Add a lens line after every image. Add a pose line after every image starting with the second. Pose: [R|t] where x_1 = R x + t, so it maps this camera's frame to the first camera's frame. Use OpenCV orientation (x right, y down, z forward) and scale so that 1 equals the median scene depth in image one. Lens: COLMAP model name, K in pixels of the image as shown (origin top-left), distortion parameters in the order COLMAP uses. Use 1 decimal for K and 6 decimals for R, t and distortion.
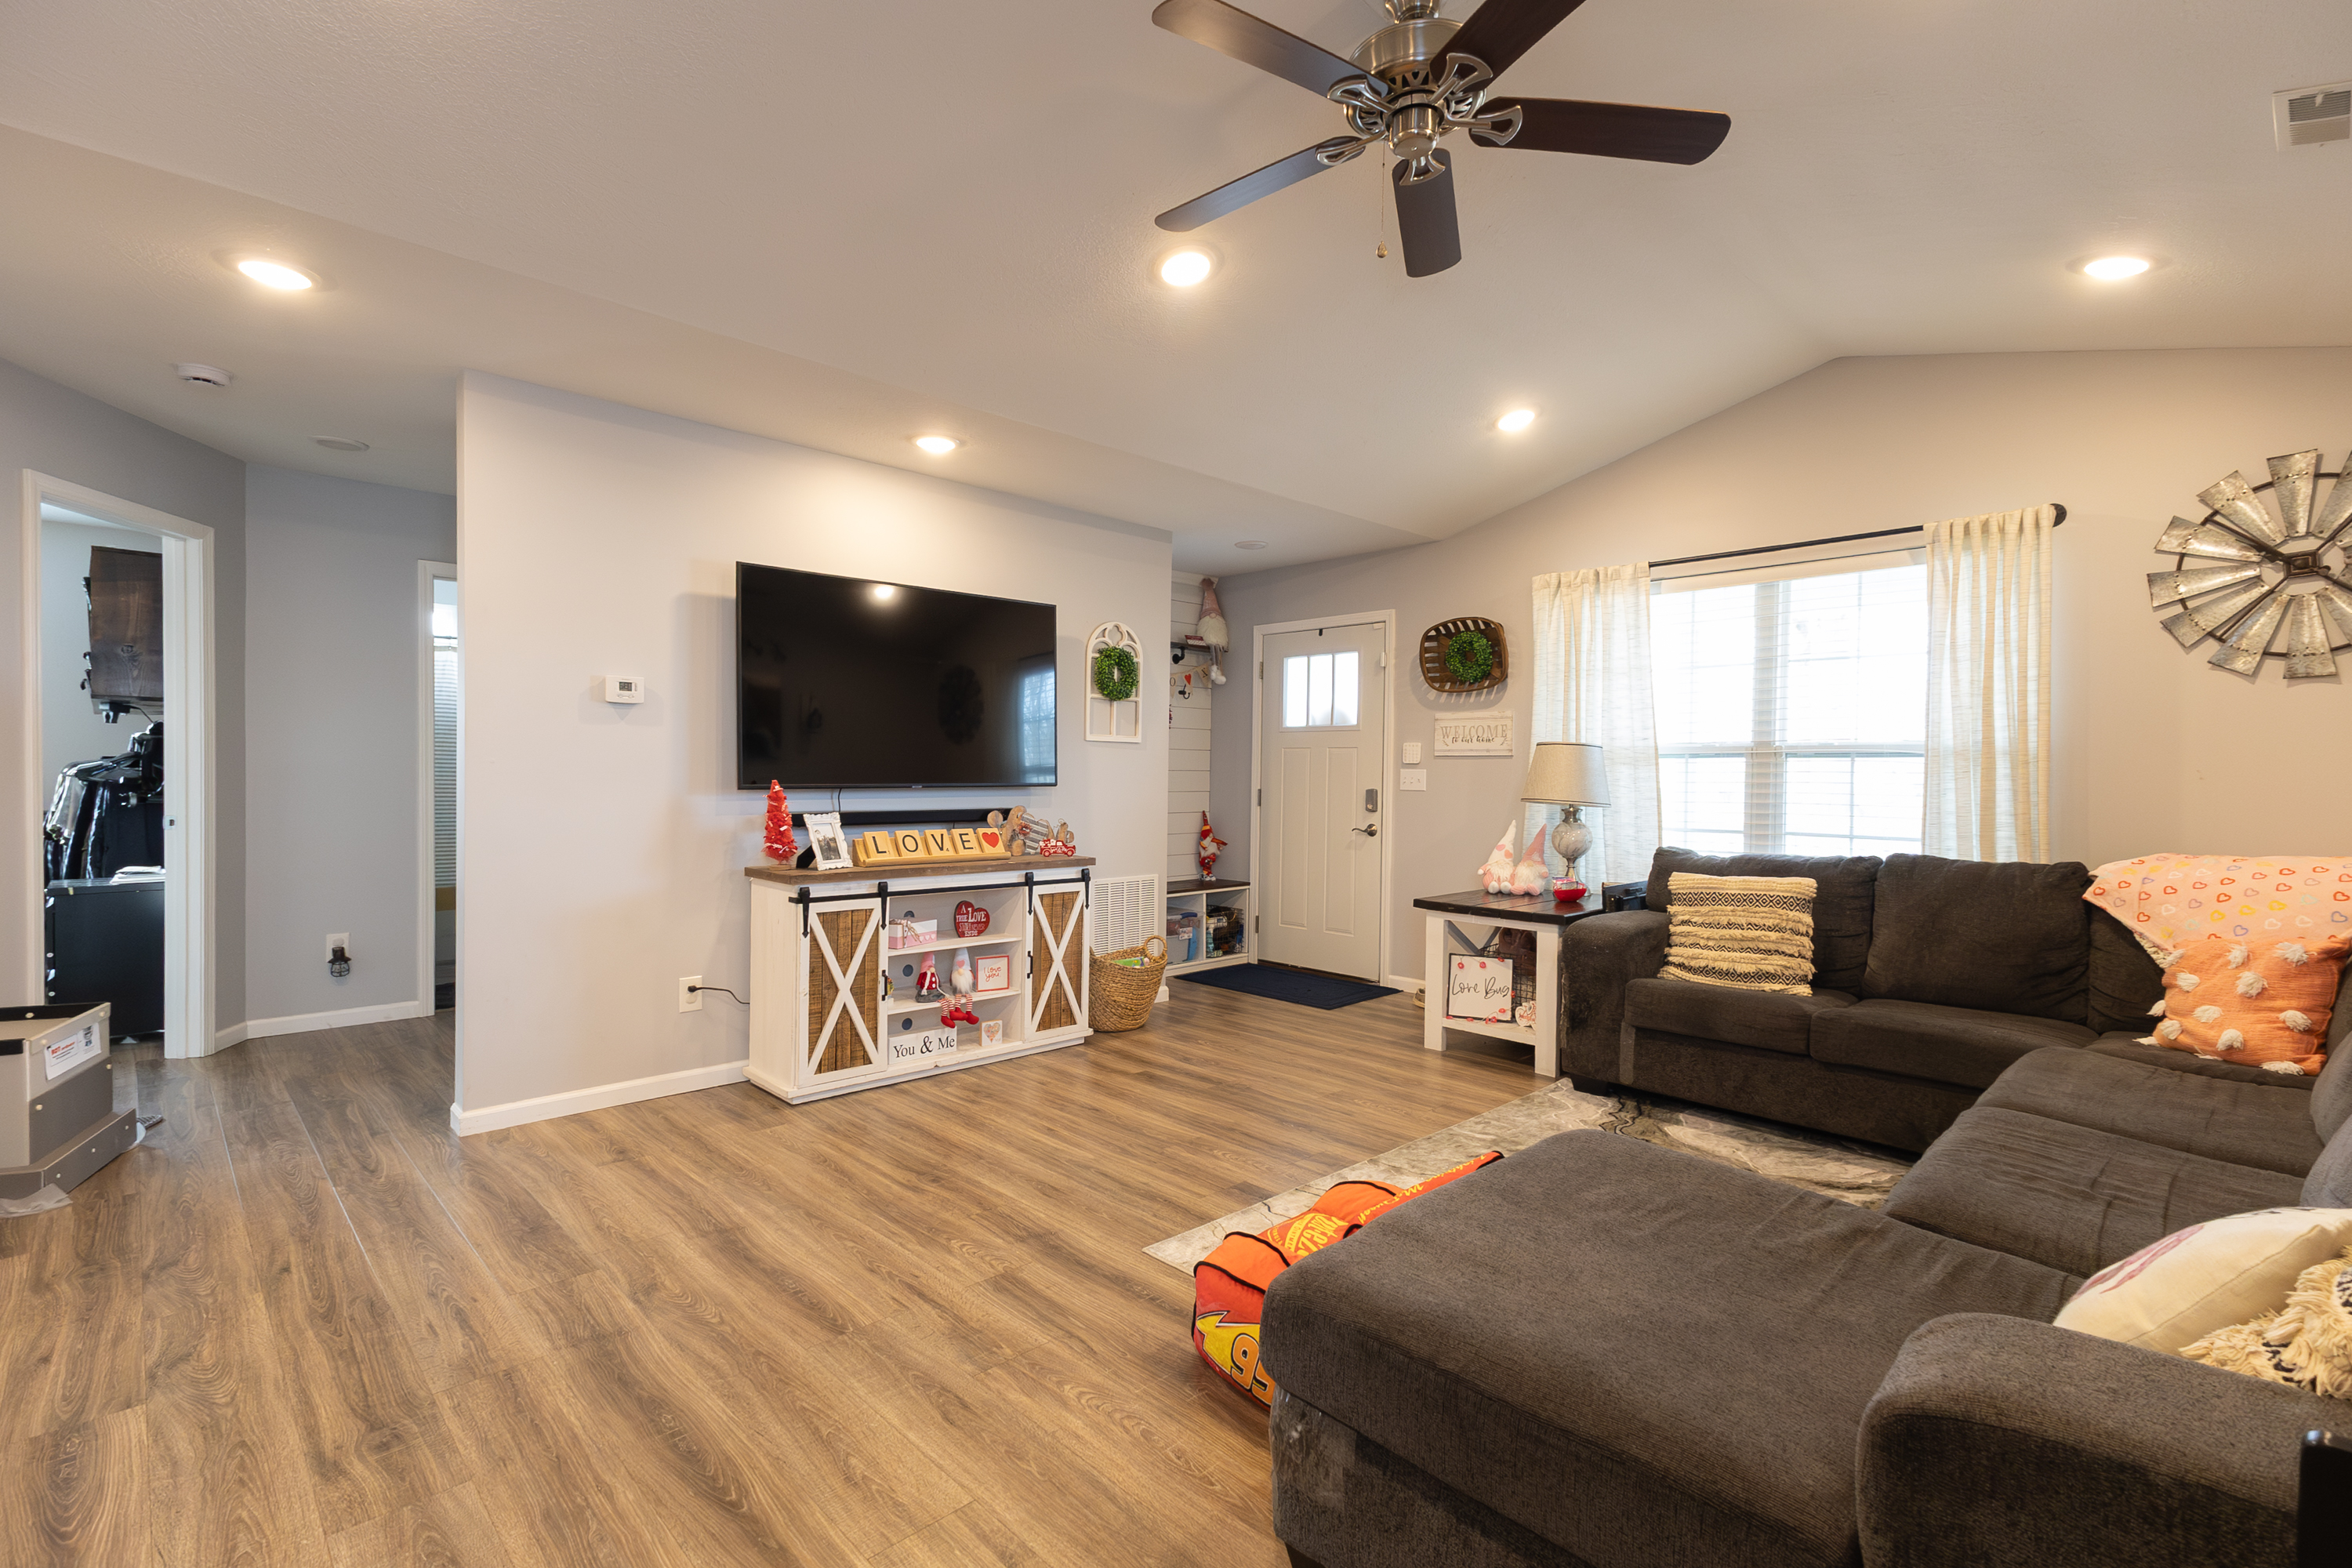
lens RADIAL K [[1077.1, 0, 1195.2], [0, 1077.1, 781.5], [0, 0, 1]] dist [0.023335, -0.006135]
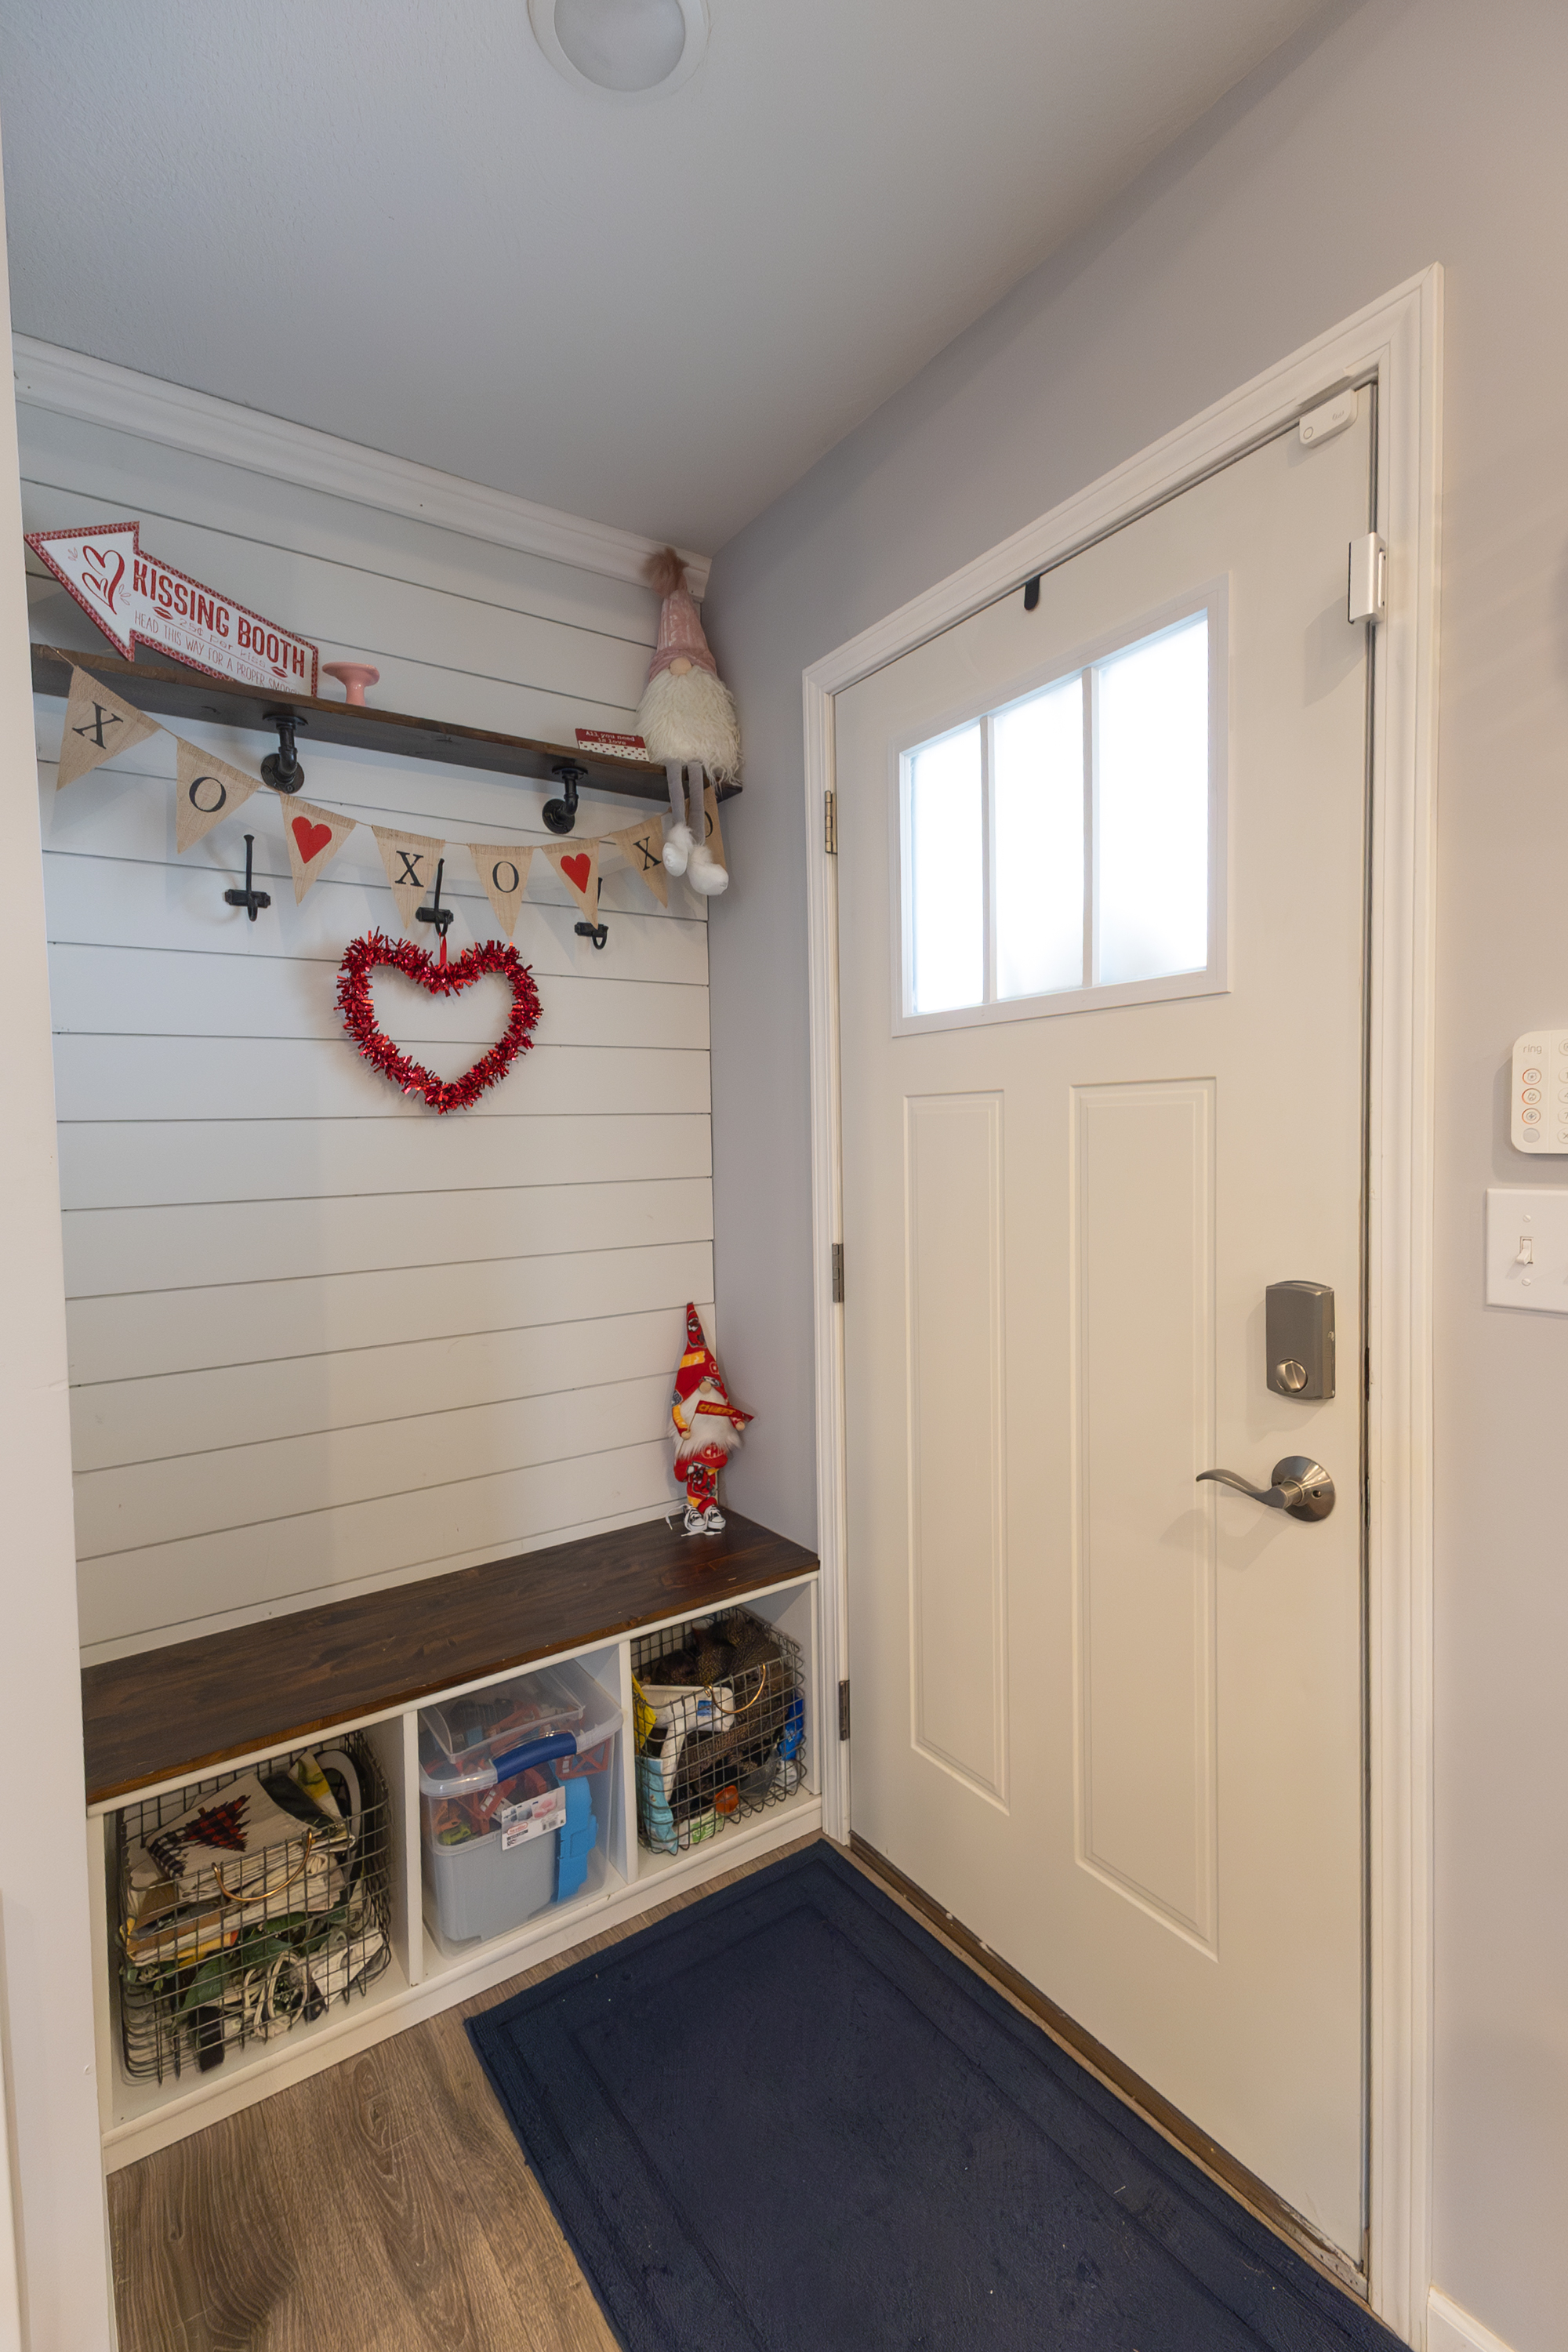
lens RADIAL K [[1077.1, 0, 791.8], [0, 1077.1, 1185.7], [0, 0, 1]] dist [0.023335, -0.006135]
pose [[0.986075, -0.026139, -0.164236, 0.129938], [0.031809, 0.998982, 0.031985, -0.024829], [0.163233, -0.036764, 0.985902, 0.978522]]
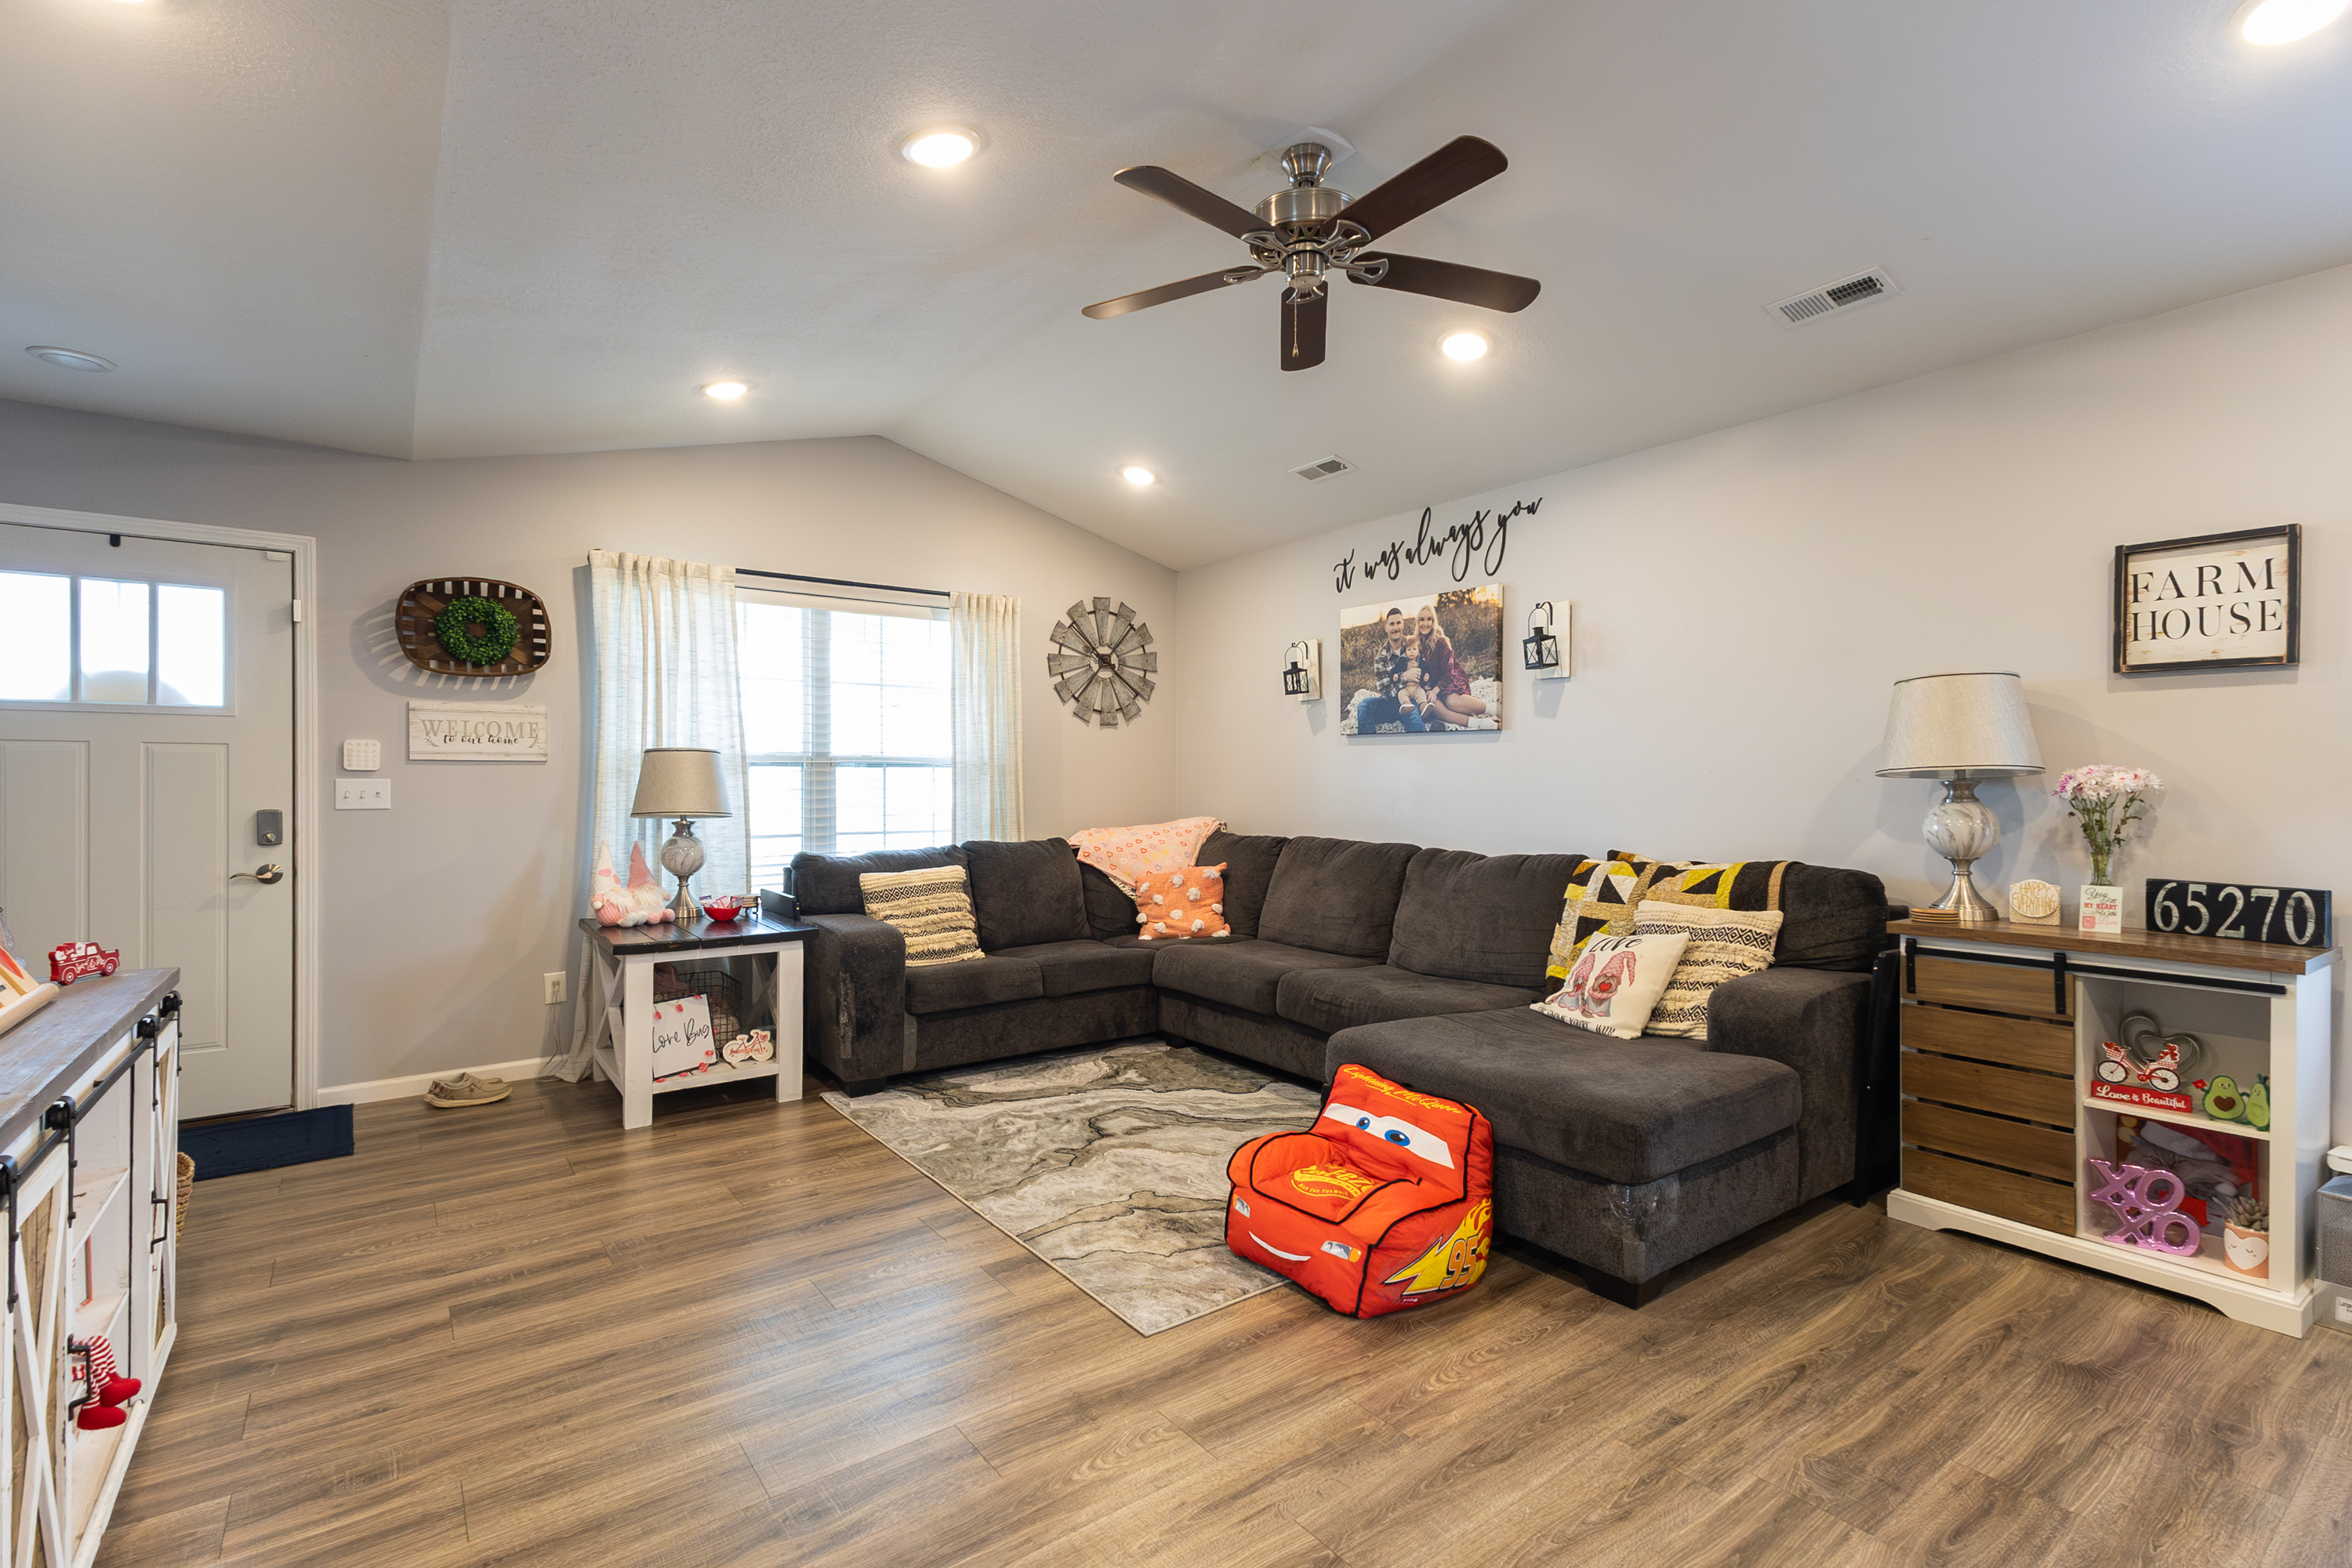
lens RADIAL K [[1077.1, 0, 1167.4], [0, 1077.1, 783.3], [0, 0, 1]] dist [0.023335, -0.006135]
pose [[0.136504, -0.010997, 0.990578, -0.501502], [0.010576, 0.999898, 0.009643, -0.011508], [-0.990583, 0.009160, 0.136607, 0.474965]]
